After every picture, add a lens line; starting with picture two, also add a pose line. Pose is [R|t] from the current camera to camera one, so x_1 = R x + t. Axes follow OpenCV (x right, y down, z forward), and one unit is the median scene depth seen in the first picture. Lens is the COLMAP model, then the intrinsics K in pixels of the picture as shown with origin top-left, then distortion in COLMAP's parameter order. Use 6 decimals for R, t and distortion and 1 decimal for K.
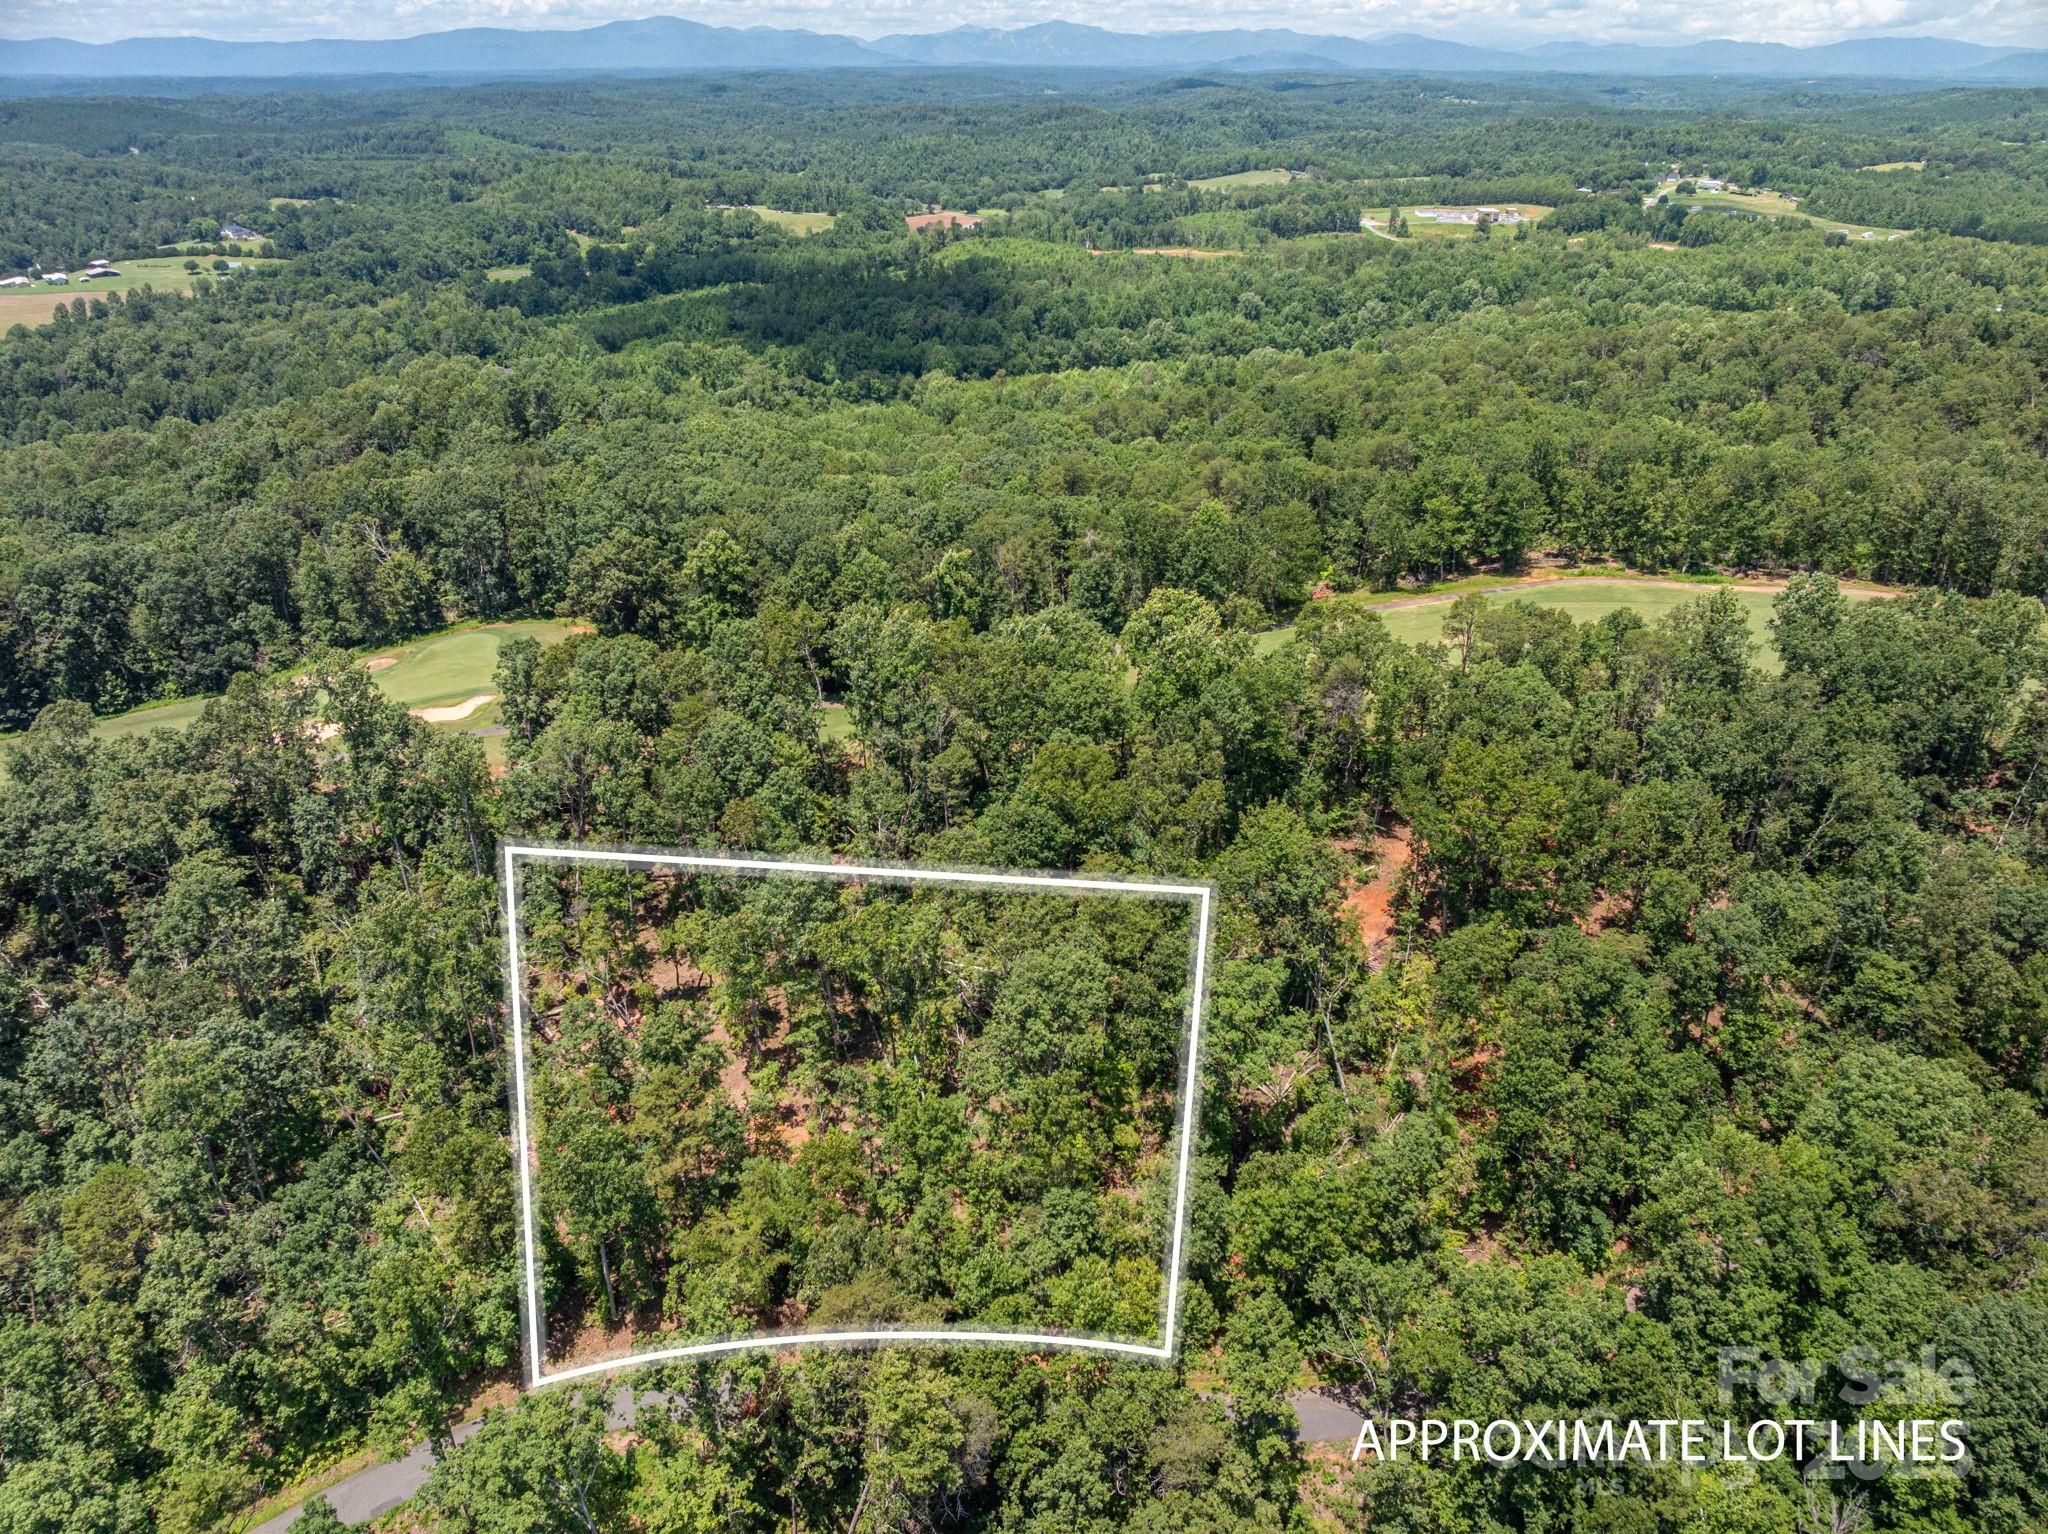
lens RADIAL K [[1539.7, 0, 1024.0], [0, 1539.7, 767.0], [0, 0, 1]] dist [-0.089741, 0.064453]
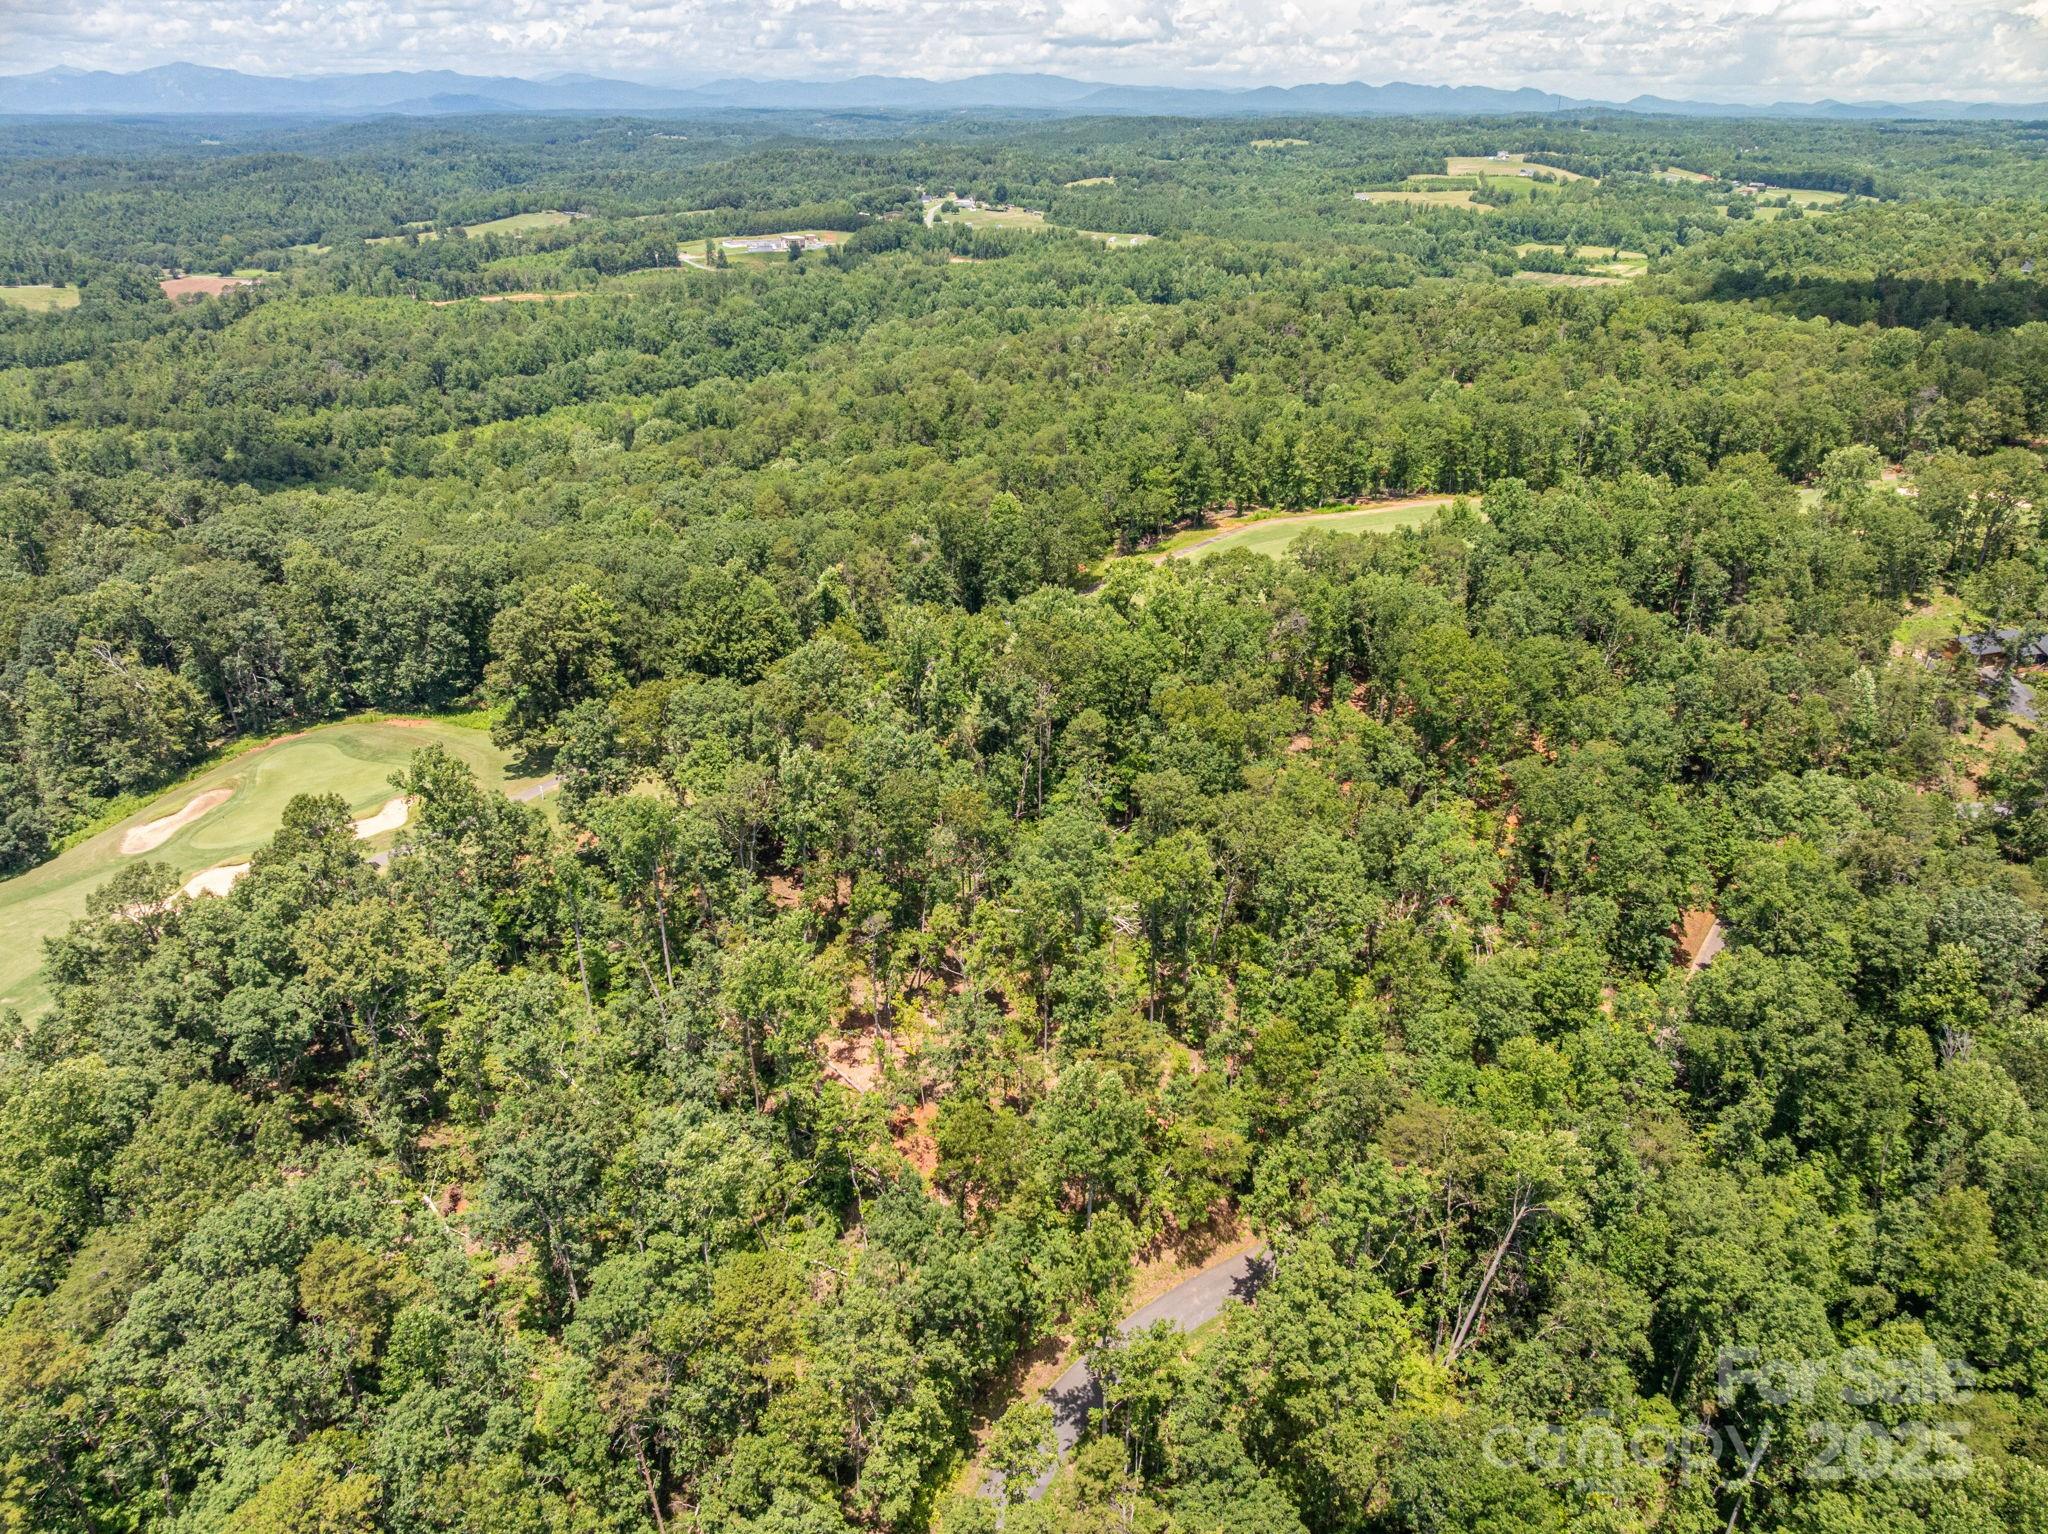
lens RADIAL K [[1539.7, 0, 1024.0], [0, 1539.7, 767.0], [0, 0, 1]] dist [-0.089741, 0.064453]
pose [[0.862407, -0.200648, 0.464753, -0.122557], [0.210865, 0.977038, 0.030530, -0.003990], [-0.460207, 0.071671, 0.884914, 0.009151]]
